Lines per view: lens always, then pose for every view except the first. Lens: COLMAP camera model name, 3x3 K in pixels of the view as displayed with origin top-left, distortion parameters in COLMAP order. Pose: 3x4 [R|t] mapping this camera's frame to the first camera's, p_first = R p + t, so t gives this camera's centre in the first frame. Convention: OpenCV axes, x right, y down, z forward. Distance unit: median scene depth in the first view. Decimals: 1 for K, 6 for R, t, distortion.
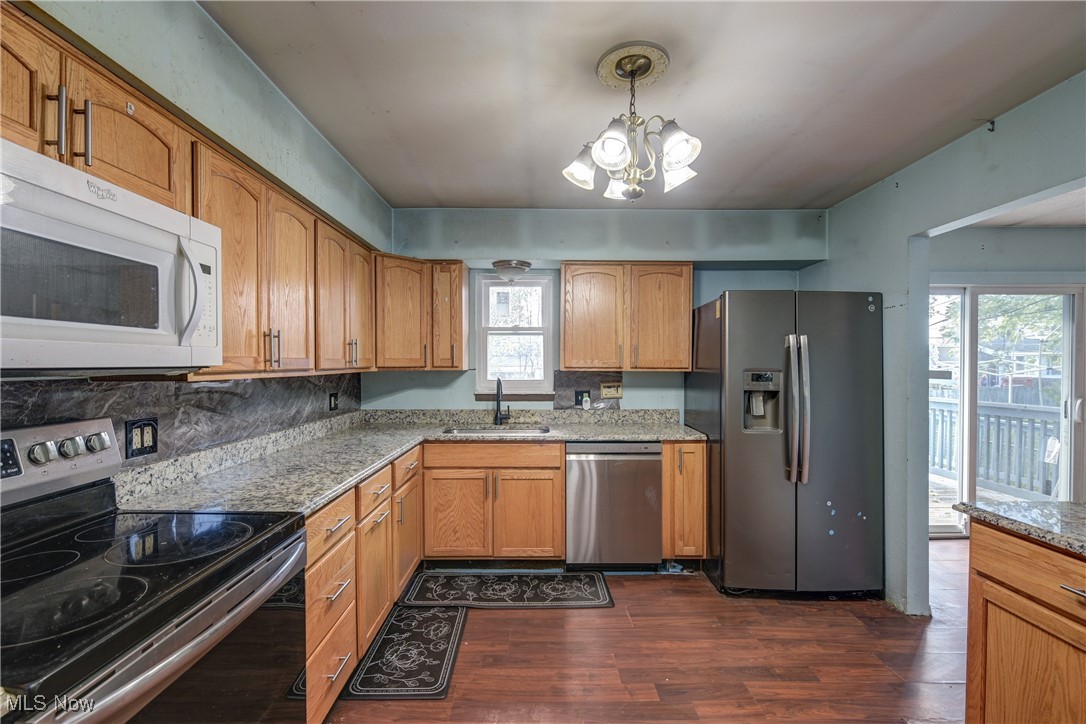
lens RADIAL K [[456.5, 0, 548.4], [0, 456.5, 368.1], [0, 0, 1]] dist [-0.001516, -0.001418]
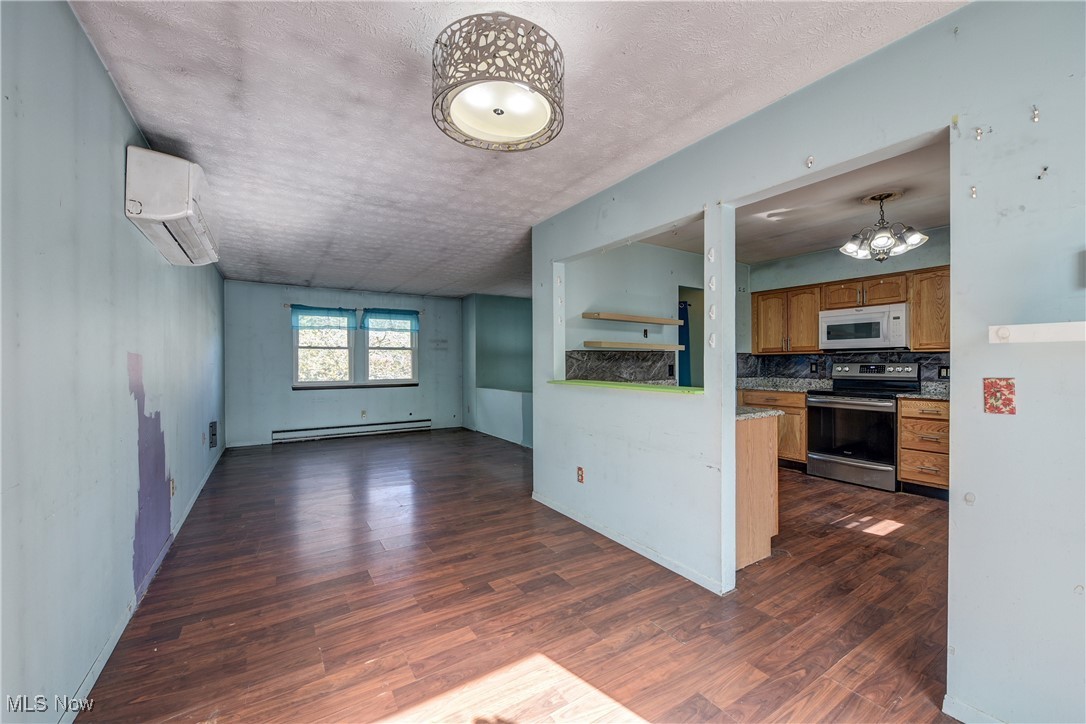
lens RADIAL K [[423.9, 0, 535.8], [0, 423.9, 363.8], [0, 0, 1]] dist [0.003457, -0.001008]
pose [[-0.854329, 0.004381, -0.519713, 1.565153], [-0.002069, 0.999928, 0.011829, 0.044339], [0.519728, 0.011181, -0.854259, 1.144552]]
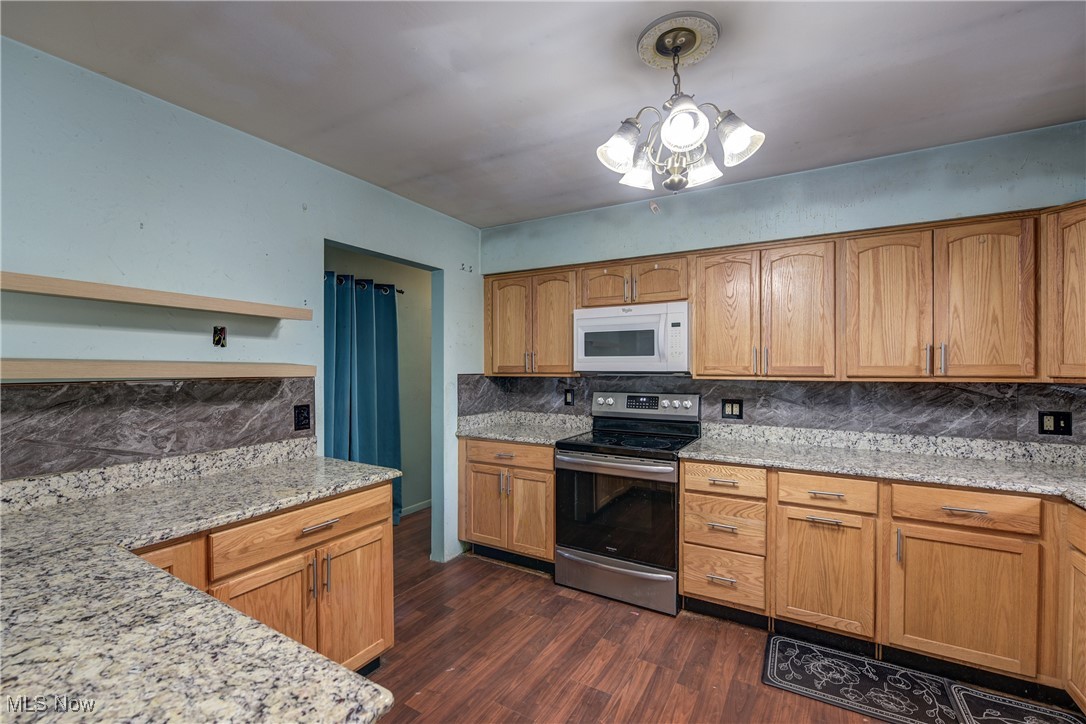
lens RADIAL K [[456.5, 0, 528.2], [0, 456.5, 371.5], [0, 0, 1]] dist [-0.001516, -0.001418]
pose [[-0.540162, 0.009580, -0.841507, 0.683615], [-0.009101, 0.999810, 0.017224, -0.016222], [0.841512, 0.016962, -0.539972, 0.778966]]
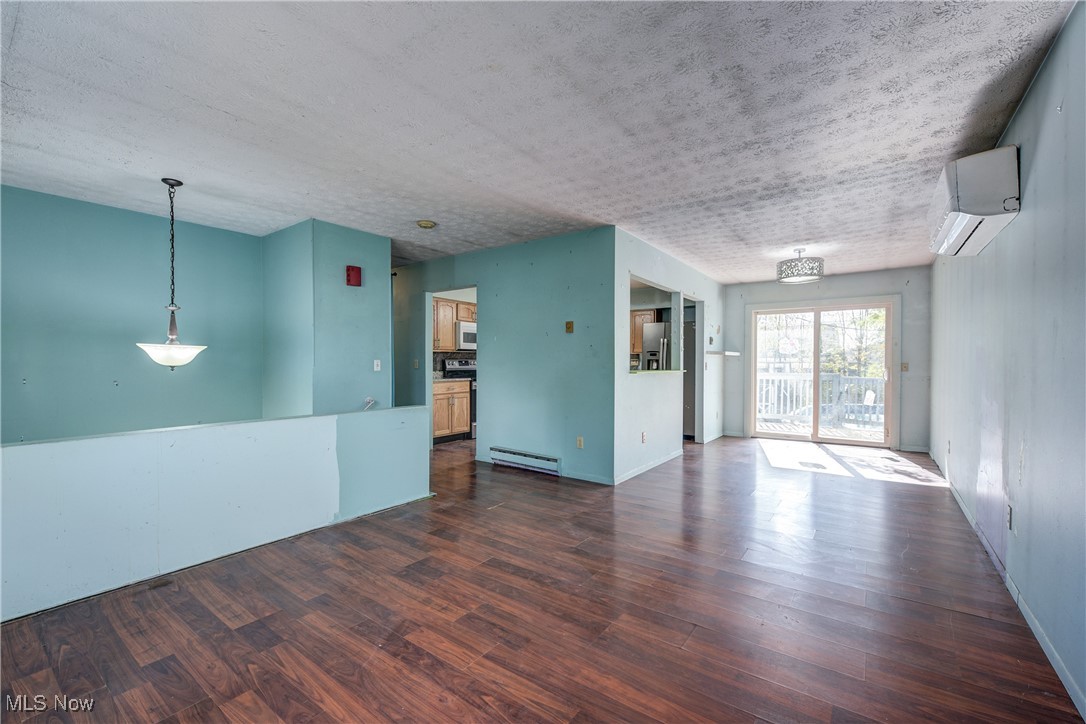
lens RADIAL K [[456.5, 0, 542.3], [0, 456.5, 362.0], [0, 0, 1]] dist [-0.001516, -0.001418]
pose [[0.795785, 0.009794, -0.605501, 1.769900], [-0.001685, 0.999901, 0.013959, 0.031614], [0.605578, -0.010088, 0.795722, -1.764409]]
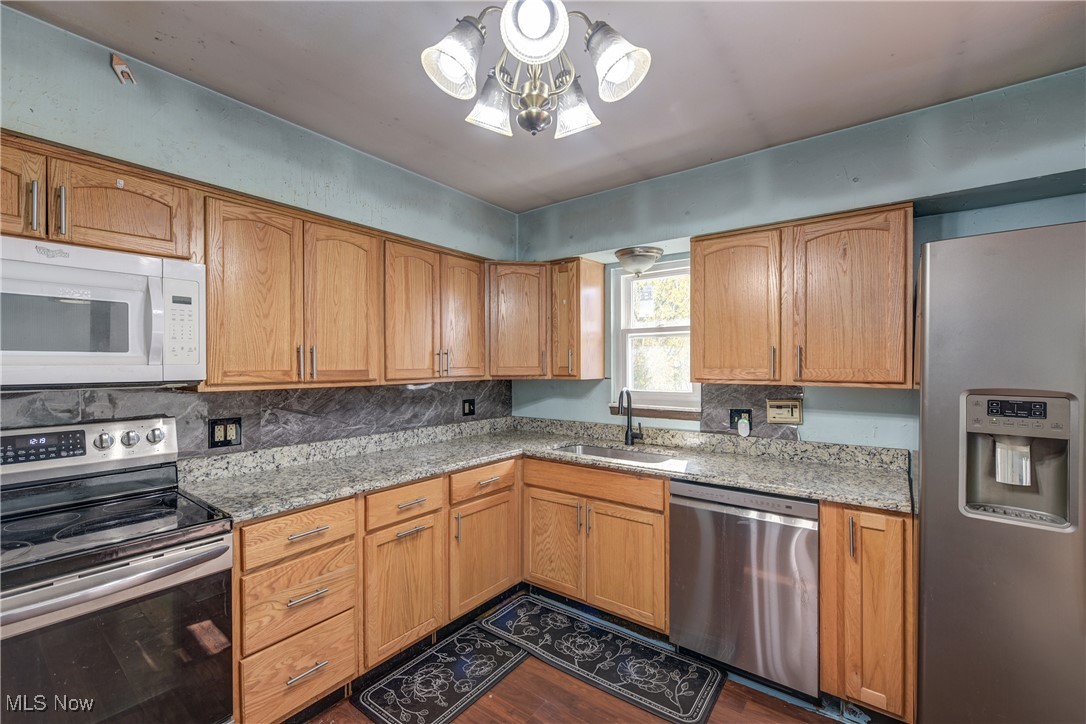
lens RADIAL K [[456.5, 0, 531.4], [0, 456.5, 366.1], [0, 0, 1]] dist [-0.001516, -0.001418]
pose [[0.792919, -0.000636, -0.609327, 0.349406], [-0.004734, 0.999963, -0.007205, -0.018640], [0.609309, 0.008598, 0.792886, 0.296194]]
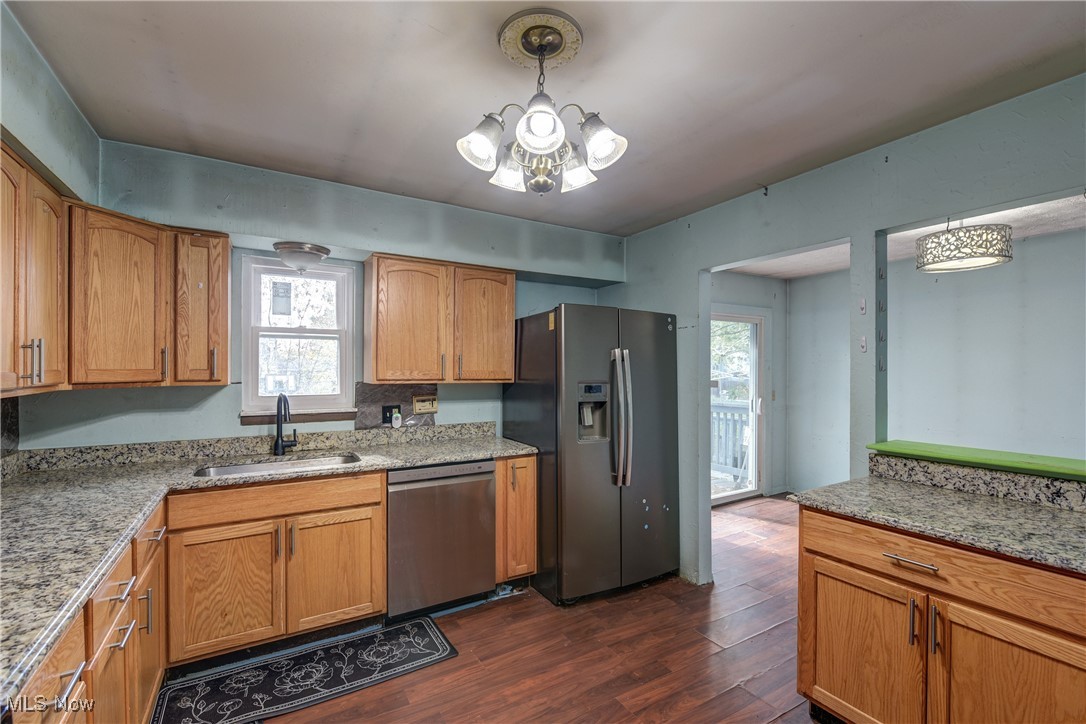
lens RADIAL K [[456.5, 0, 548.4], [0, 456.5, 368.9], [0, 0, 1]] dist [-0.001516, -0.001418]
pose [[0.862091, 0.001622, 0.506752, -0.146041], [0.003470, 0.999953, -0.009104, -0.016050], [-0.506742, 0.009607, 0.862044, 0.148899]]
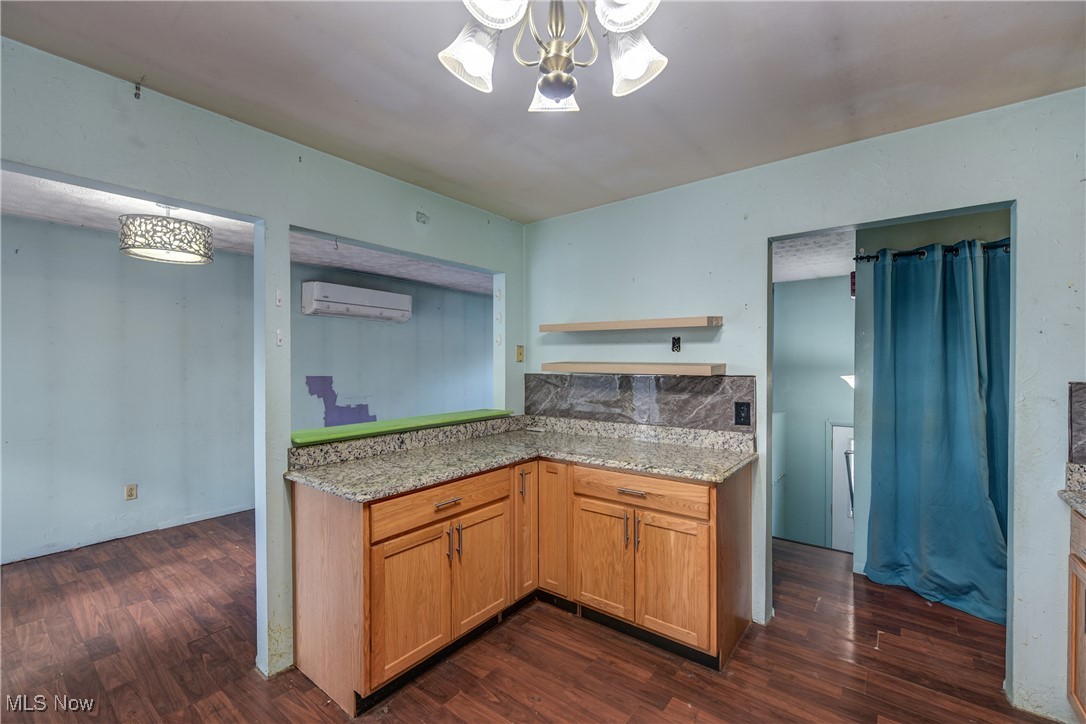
lens RADIAL K [[456.5, 0, 564.0], [0, 456.5, 369.0], [0, 0, 1]] dist [-0.001516, -0.001418]
pose [[-0.790654, -0.006448, 0.612230, -0.106106], [0.007370, 0.999772, 0.020048, -0.023170], [-0.612219, 0.020364, -0.790426, 0.910399]]
